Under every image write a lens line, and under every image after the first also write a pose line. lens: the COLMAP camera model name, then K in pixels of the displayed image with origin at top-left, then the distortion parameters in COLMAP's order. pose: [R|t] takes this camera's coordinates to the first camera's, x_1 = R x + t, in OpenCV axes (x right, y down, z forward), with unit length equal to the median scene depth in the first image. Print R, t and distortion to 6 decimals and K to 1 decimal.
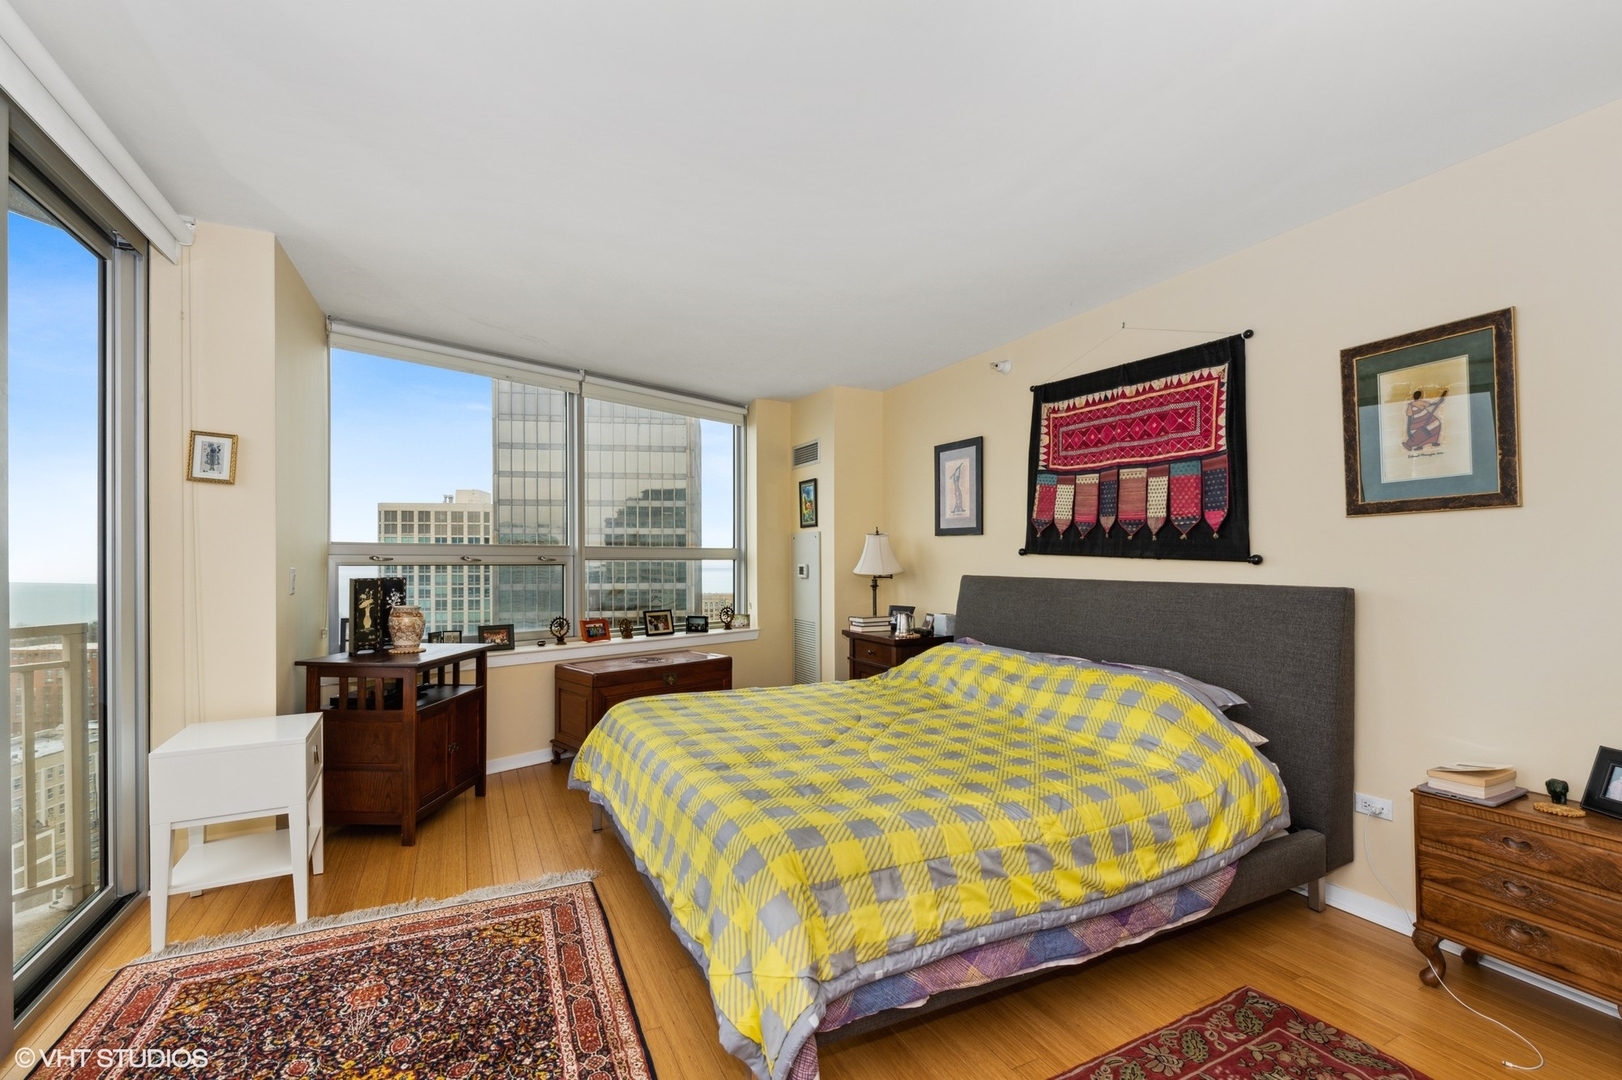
lens RADIAL K [[697.9, 0, 801.8], [0, 697.9, 563.8], [0, 0, 1]] dist [0.001735, -0.001072]
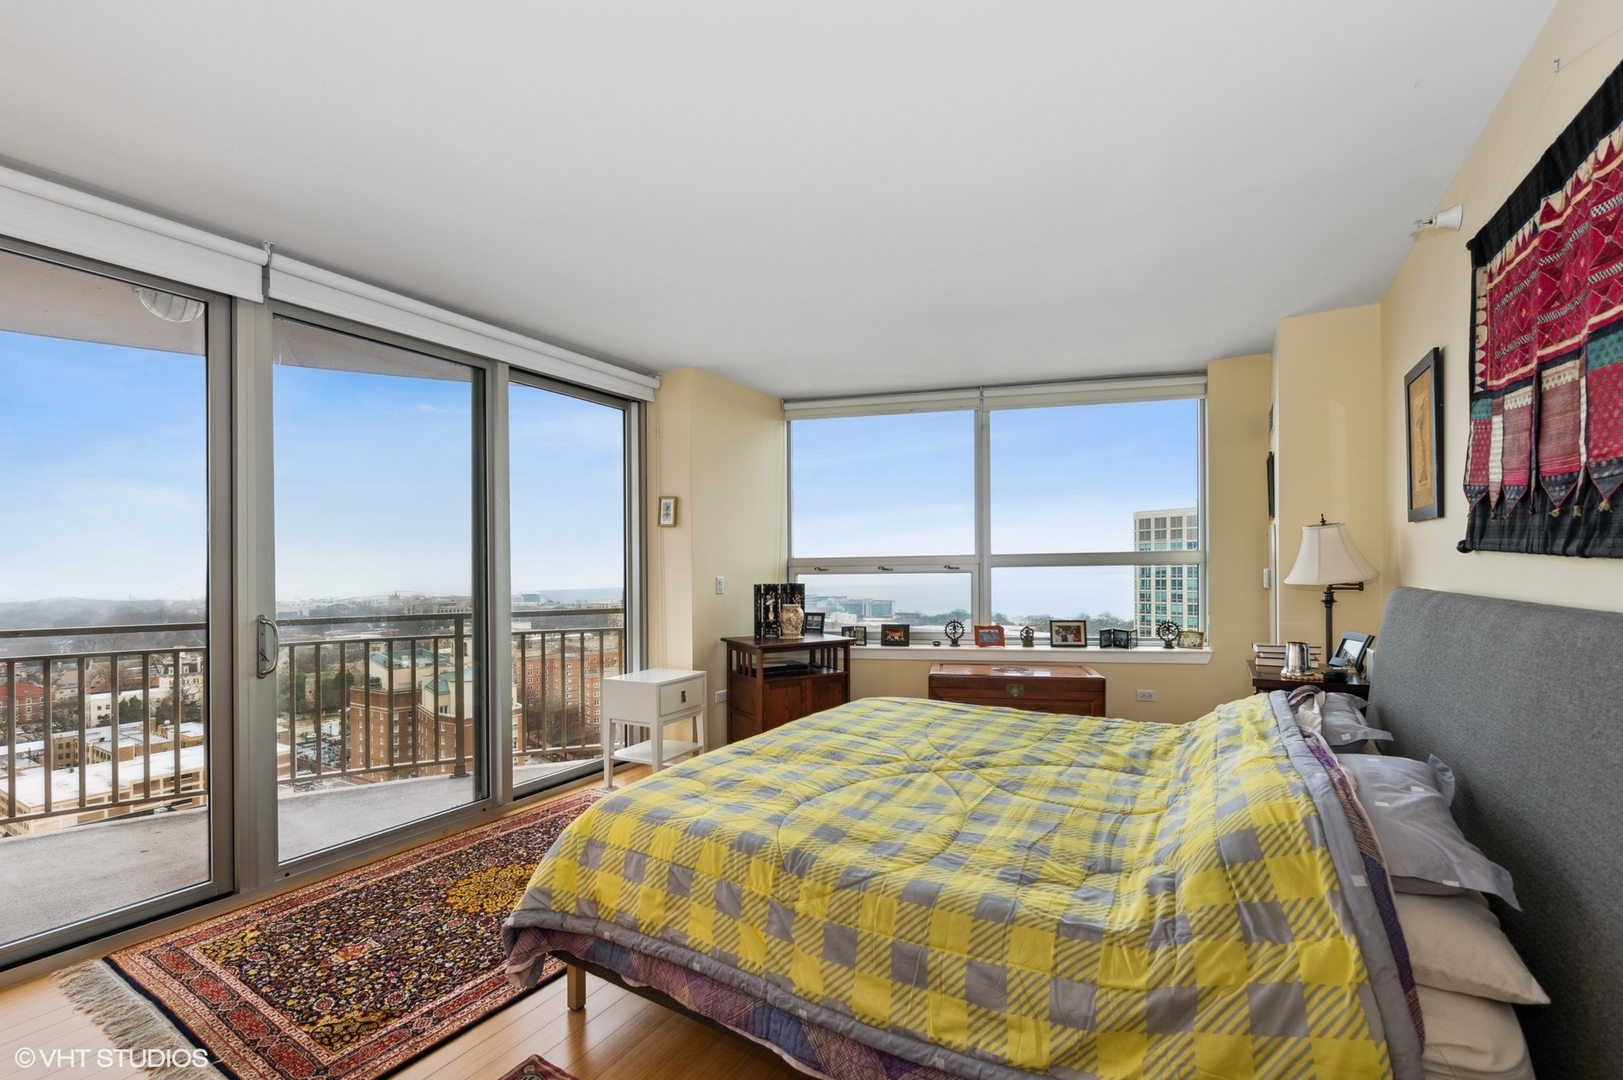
lens RADIAL K [[684.8, 0, 811.7], [0, 684.8, 579.3], [0, 0, 1]] dist [-0.001261, -0.002264]
pose [[0.540674, 0.002620, -0.841228, 0.528498], [0.010387, 0.999898, 0.009790, -0.001472], [0.841168, -0.014031, 0.540592, 0.293043]]
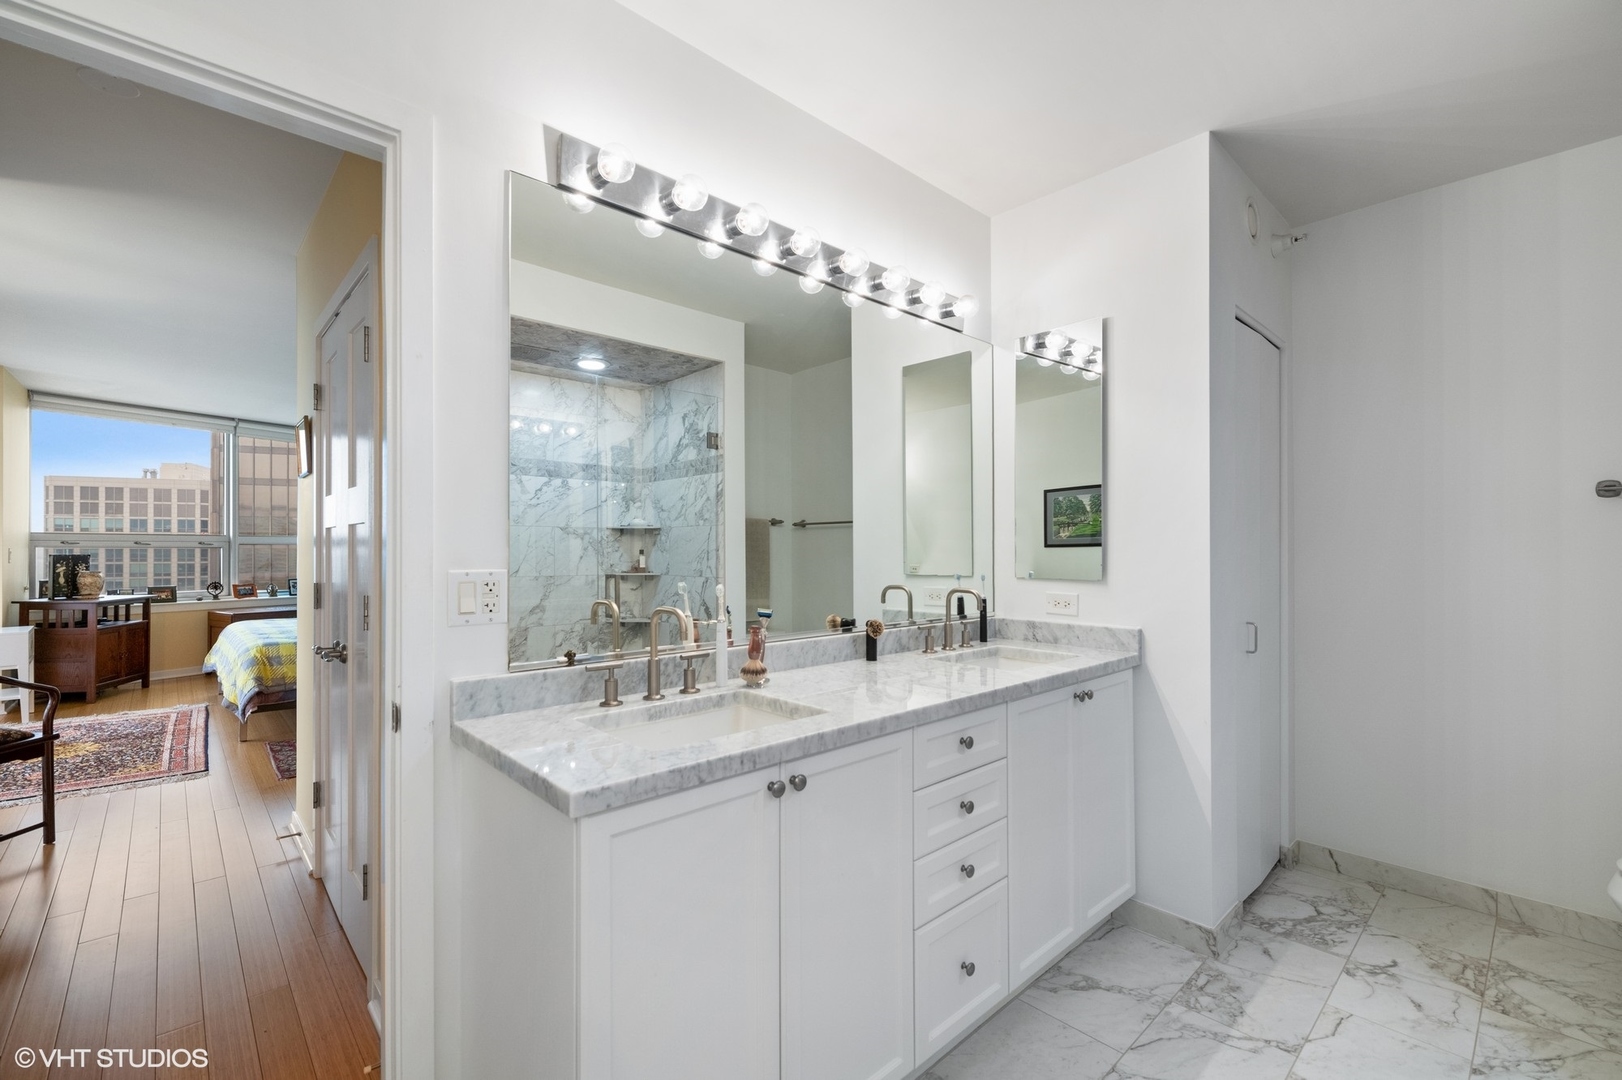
lens RADIAL K [[697.9, 0, 805.7], [0, 697.9, 546.5], [0, 0, 1]] dist [0.001735, -0.001072]
pose [[0.959807, 0.003018, 0.280644, 0.568477], [-0.000890, 0.999970, -0.007710, 0.012302], [-0.280659, 0.007150, 0.959781, -1.015680]]
